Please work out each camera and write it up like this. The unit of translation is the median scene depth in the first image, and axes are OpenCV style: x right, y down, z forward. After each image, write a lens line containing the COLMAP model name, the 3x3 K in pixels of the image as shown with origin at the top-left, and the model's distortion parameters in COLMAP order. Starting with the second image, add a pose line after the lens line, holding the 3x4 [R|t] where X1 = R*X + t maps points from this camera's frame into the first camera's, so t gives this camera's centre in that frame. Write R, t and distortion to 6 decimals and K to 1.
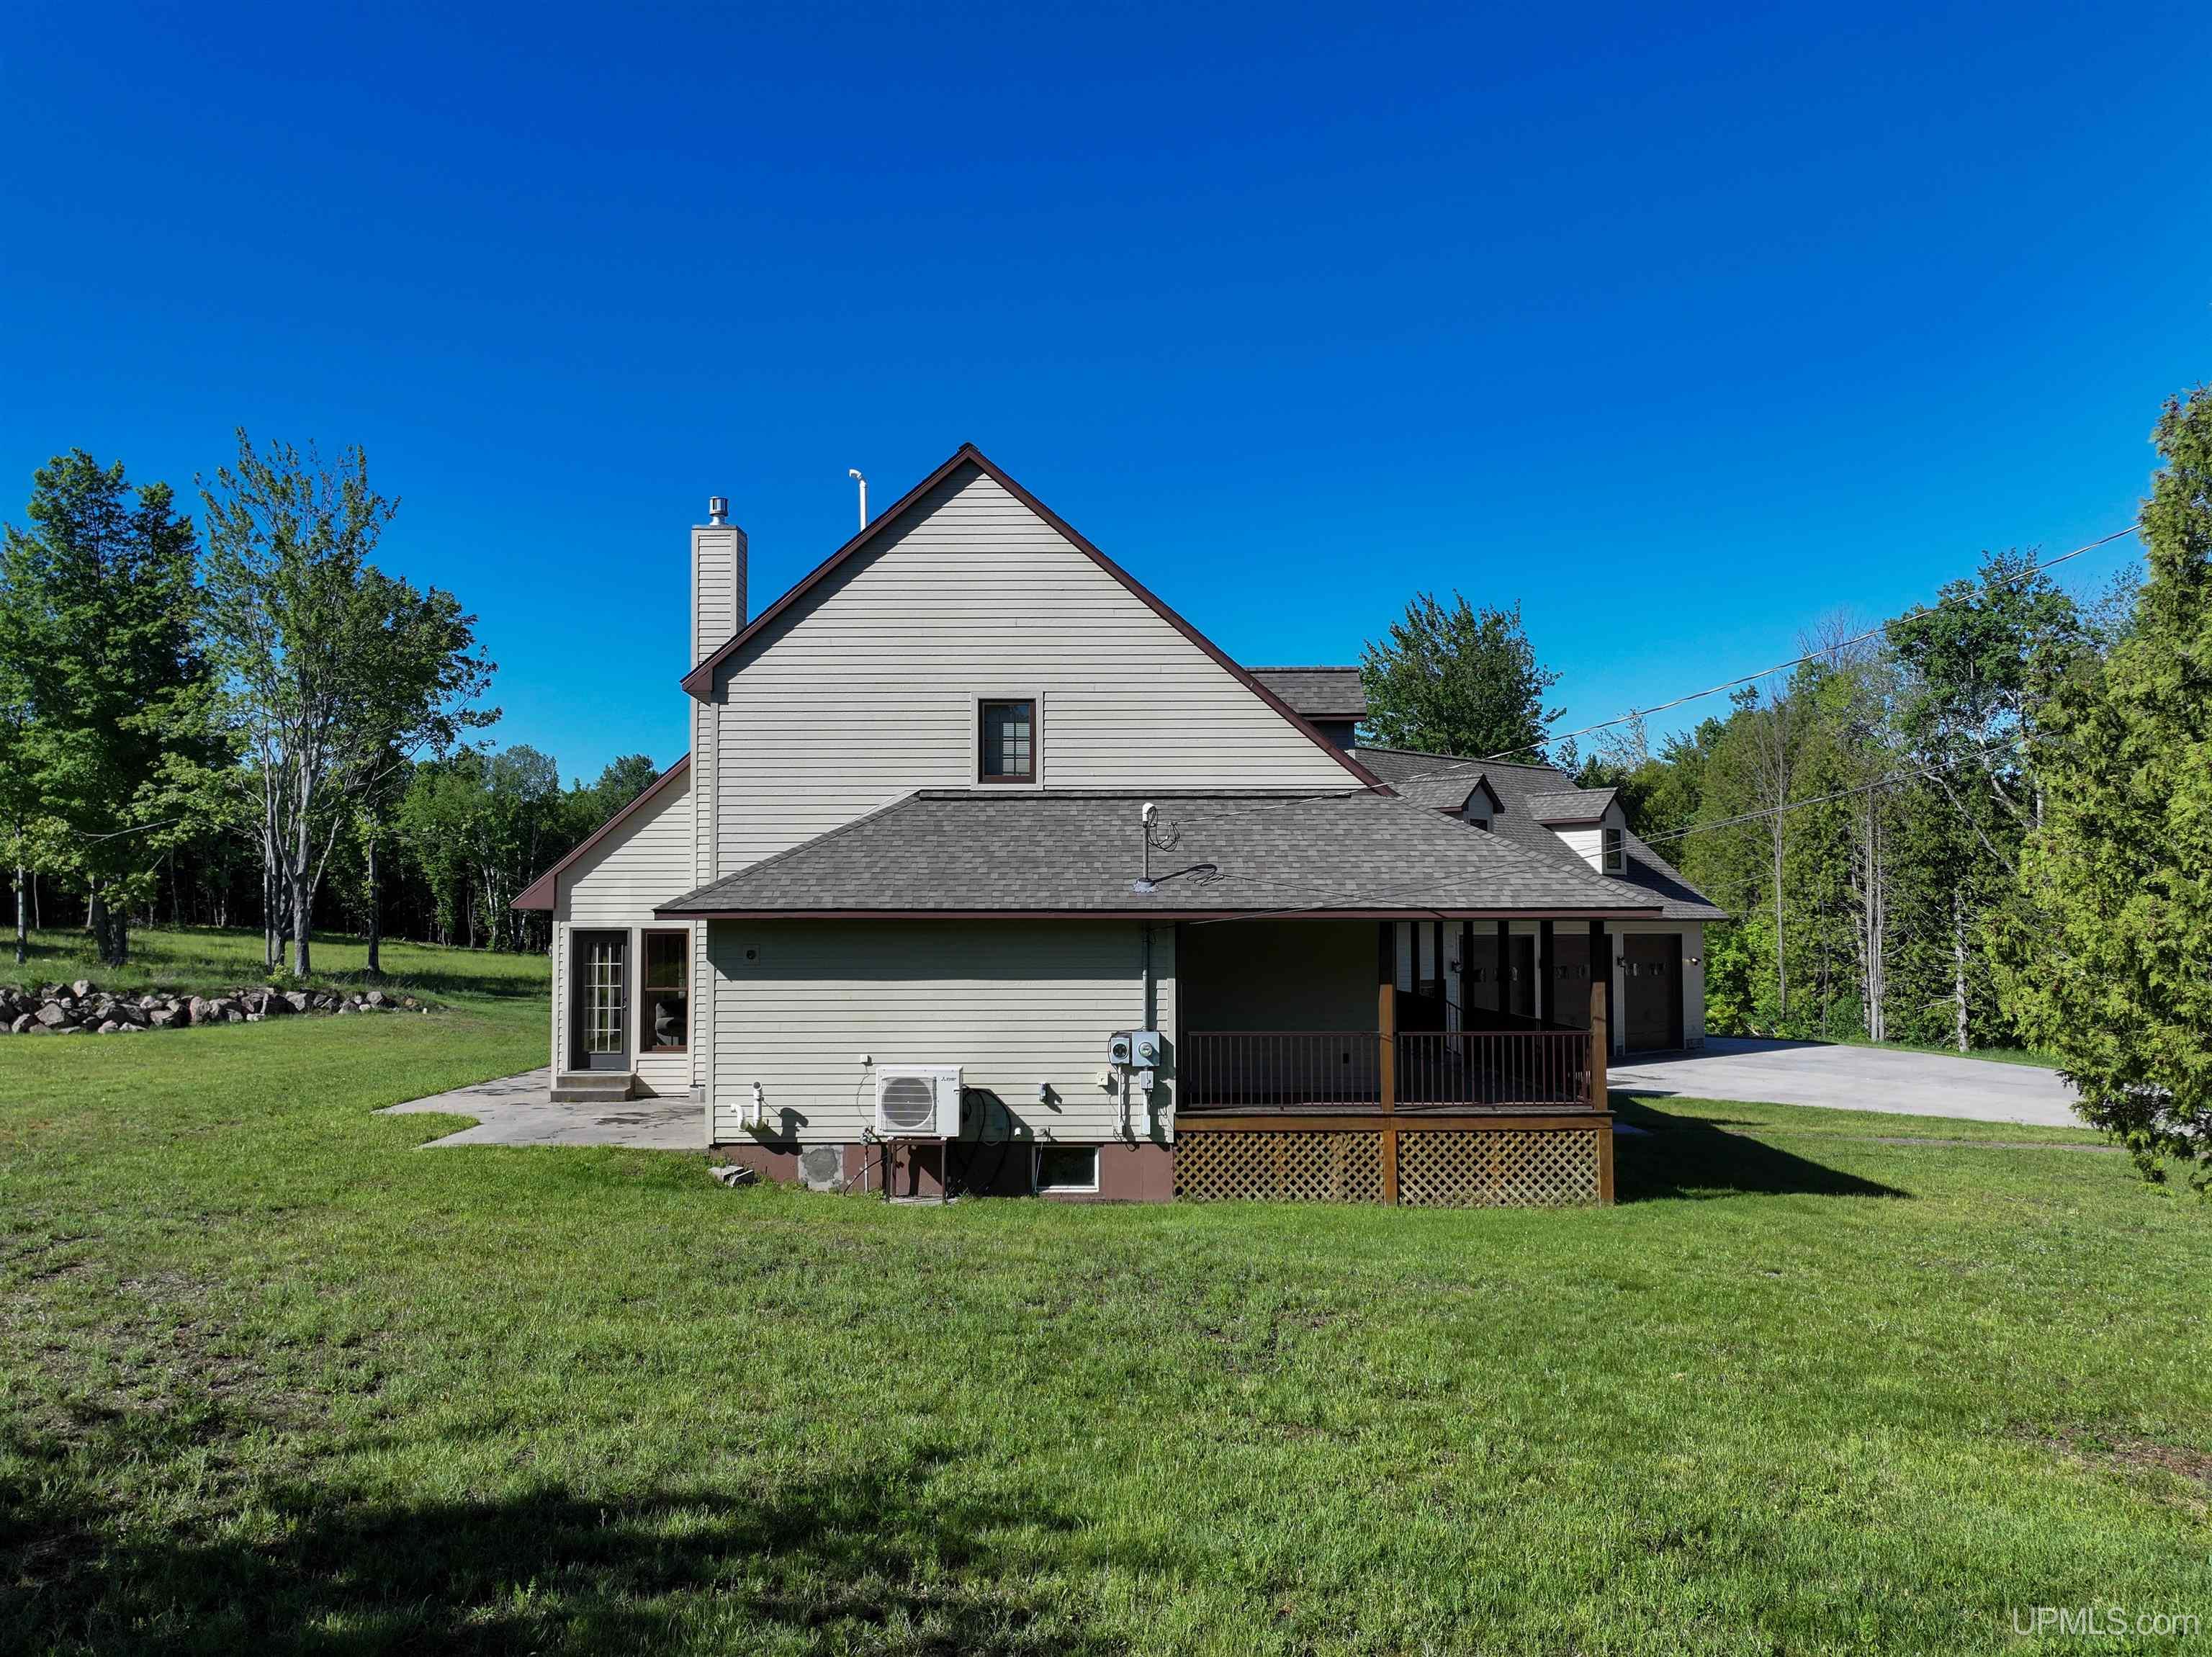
lens RADIAL K [[1561.8, 0, 1109.1], [0, 1561.8, 830.0], [0, 0, 1]] dist [-0.005833, 0.011430]
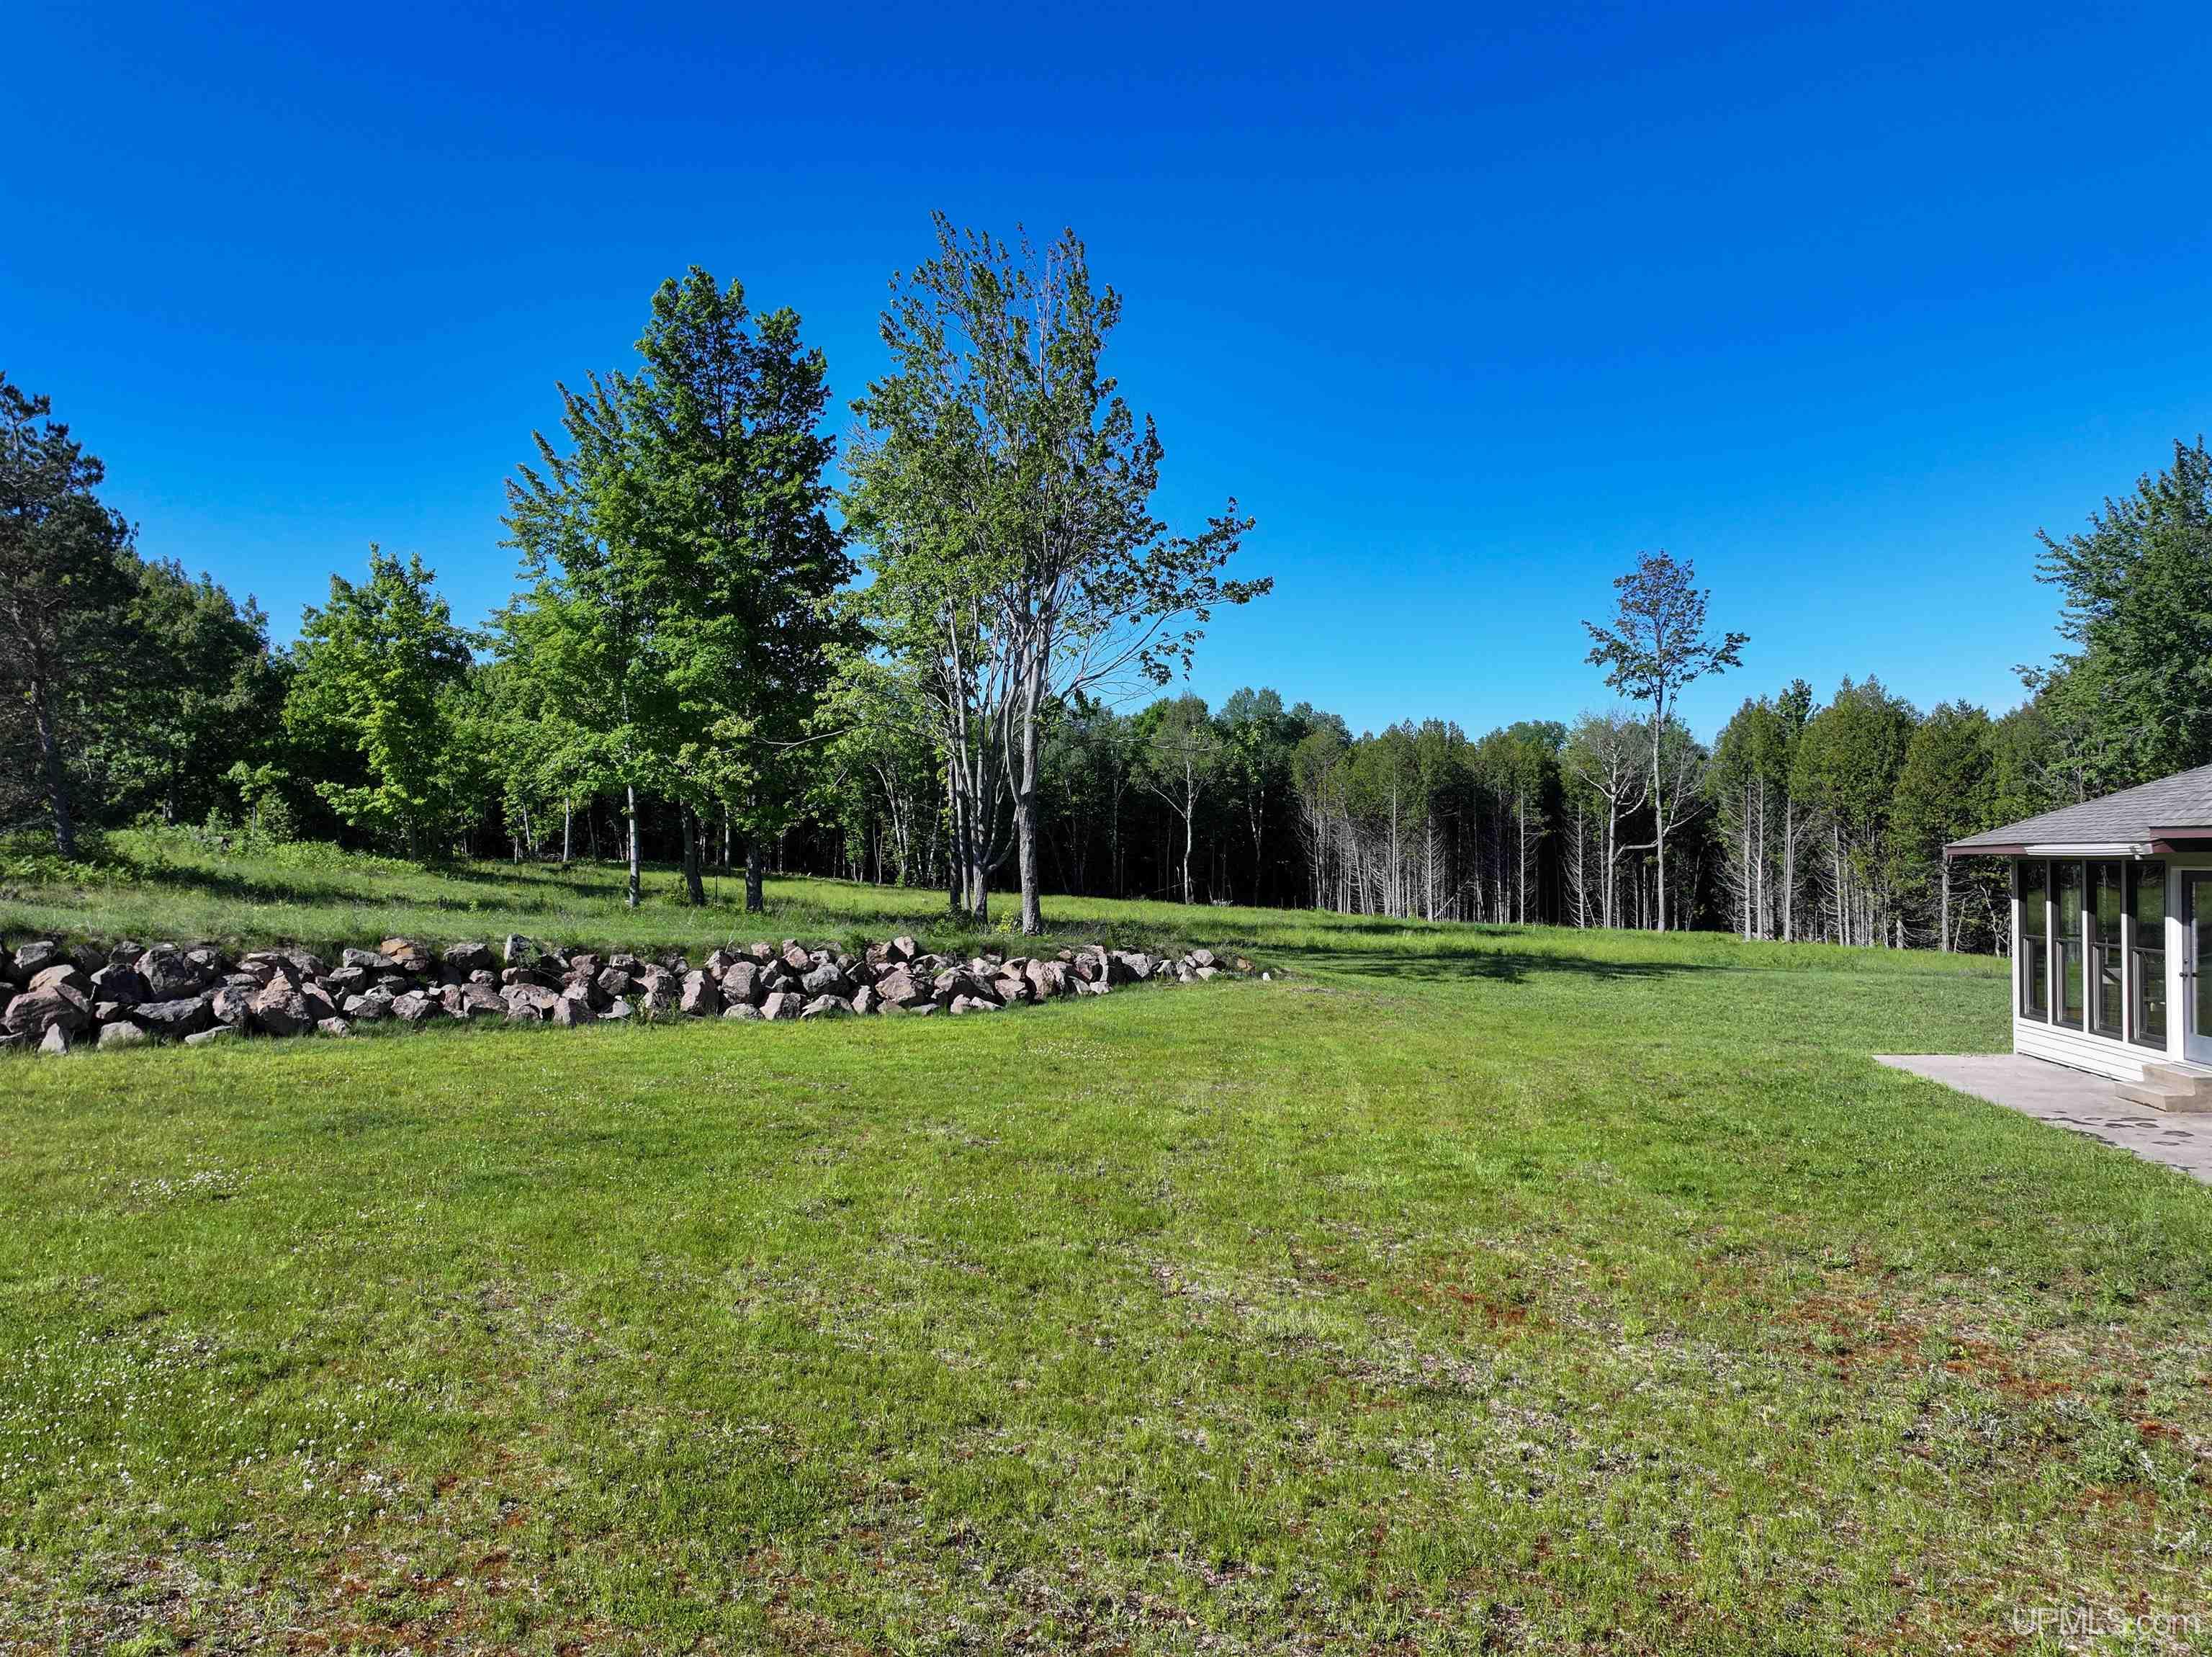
lens RADIAL K [[1561.8, 0, 1102.7], [0, 1561.8, 835.8], [0, 0, 1]] dist [-0.005833, 0.011430]
pose [[0.989333, -0.004843, -0.145591, -0.339829], [0.011506, 0.998922, 0.044962, 0.013778], [0.145216, -0.046158, 0.988323, 0.226684]]
